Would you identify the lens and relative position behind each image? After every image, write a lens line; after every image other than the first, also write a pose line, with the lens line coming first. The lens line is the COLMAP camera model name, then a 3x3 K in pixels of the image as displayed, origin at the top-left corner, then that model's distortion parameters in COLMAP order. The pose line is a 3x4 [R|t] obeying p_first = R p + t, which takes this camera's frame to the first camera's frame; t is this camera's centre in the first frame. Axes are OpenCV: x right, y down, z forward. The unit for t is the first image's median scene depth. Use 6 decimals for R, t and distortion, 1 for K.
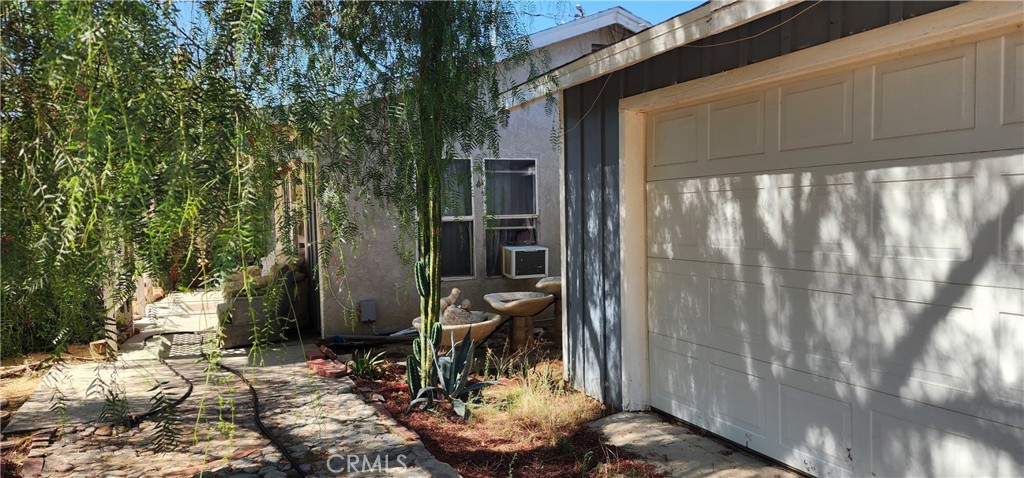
lens RADIAL K [[711.5, 0, 517.1], [0, 711.5, 251.2], [0, 0, 1]] dist [0.094053, -0.093749]
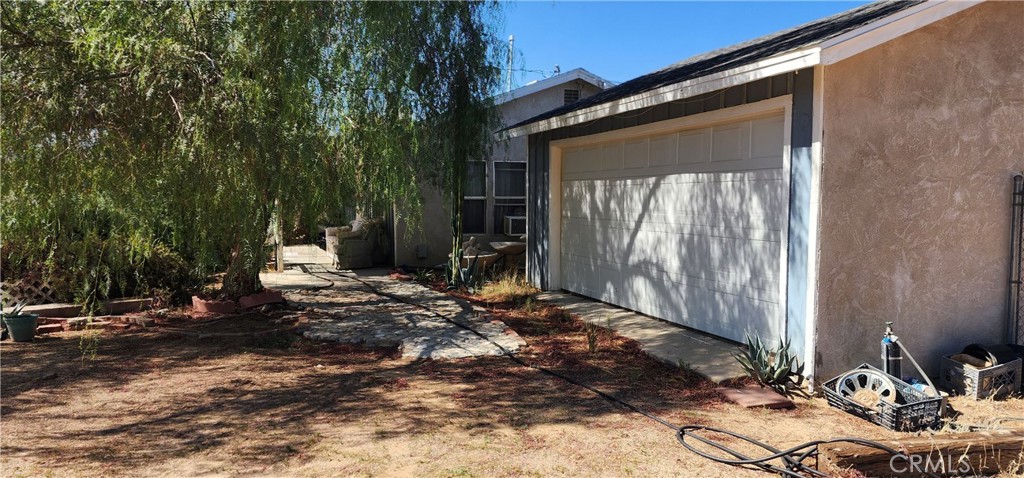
lens RADIAL K [[711.5, 0, 517.1], [0, 711.5, 251.2], [0, 0, 1]] dist [0.094053, -0.093749]
pose [[0.998436, 0.027029, -0.048945, 0.151414], [-0.025919, 0.999396, 0.023169, 0.059949], [0.049542, -0.021864, 0.998533, -1.040589]]
